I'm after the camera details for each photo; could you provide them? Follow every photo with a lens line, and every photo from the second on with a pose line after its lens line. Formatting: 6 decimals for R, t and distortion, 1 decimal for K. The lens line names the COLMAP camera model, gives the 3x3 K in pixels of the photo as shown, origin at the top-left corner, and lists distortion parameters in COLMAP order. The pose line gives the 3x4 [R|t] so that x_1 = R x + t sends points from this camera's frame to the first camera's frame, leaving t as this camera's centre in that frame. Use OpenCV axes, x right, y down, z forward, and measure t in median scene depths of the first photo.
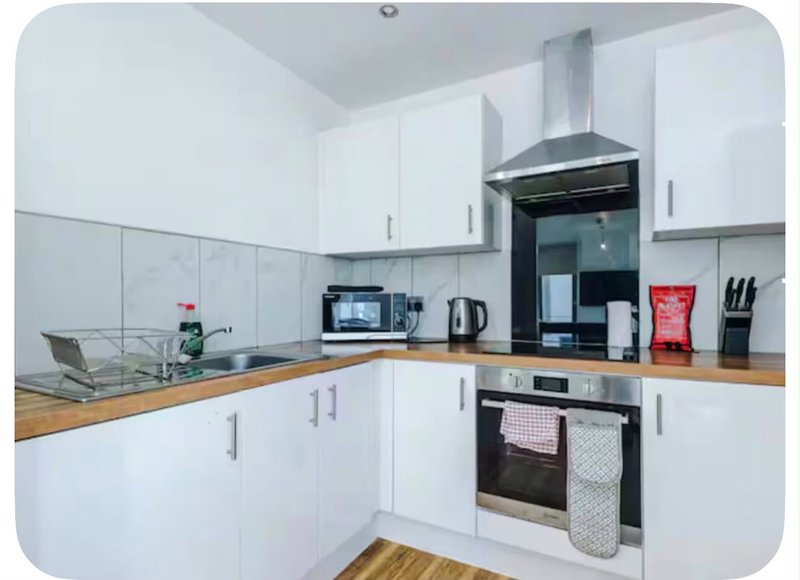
lens RADIAL K [[447.1, 0, 381.3], [0, 447.1, 299.8], [0, 0, 1]] dist [0.003738, -0.004534]
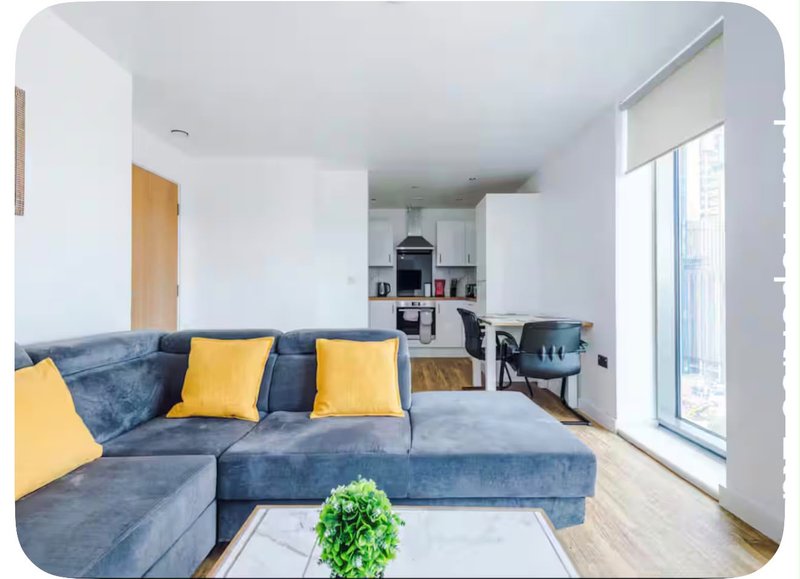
lens RADIAL K [[392.3, 0, 403.6], [0, 392.3, 284.9], [0, 0, 1]] dist [0.006584, -0.001991]
pose [[0.864237, 0.012597, 0.502928, -1.210564], [-0.009309, 0.999916, -0.009050, 0.042946], [-0.503000, 0.003139, 0.864281, -1.611486]]
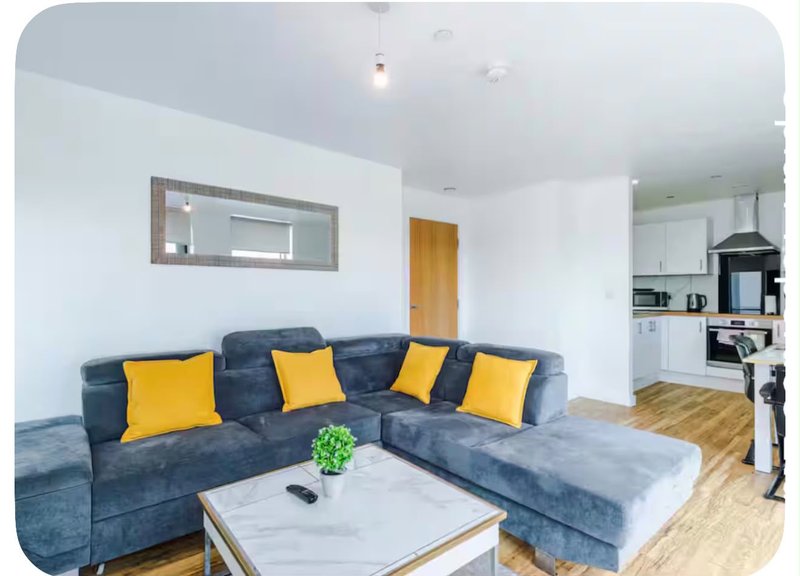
lens RADIAL K [[392.3, 0, 397.5], [0, 392.3, 294.5], [0, 0, 1]] dist [0.006584, -0.001991]
pose [[0.937557, 0.005082, -0.347793, -0.708522], [-0.001561, 0.999945, 0.010404, -0.024190], [0.347827, -0.009211, 0.937513, -1.906533]]
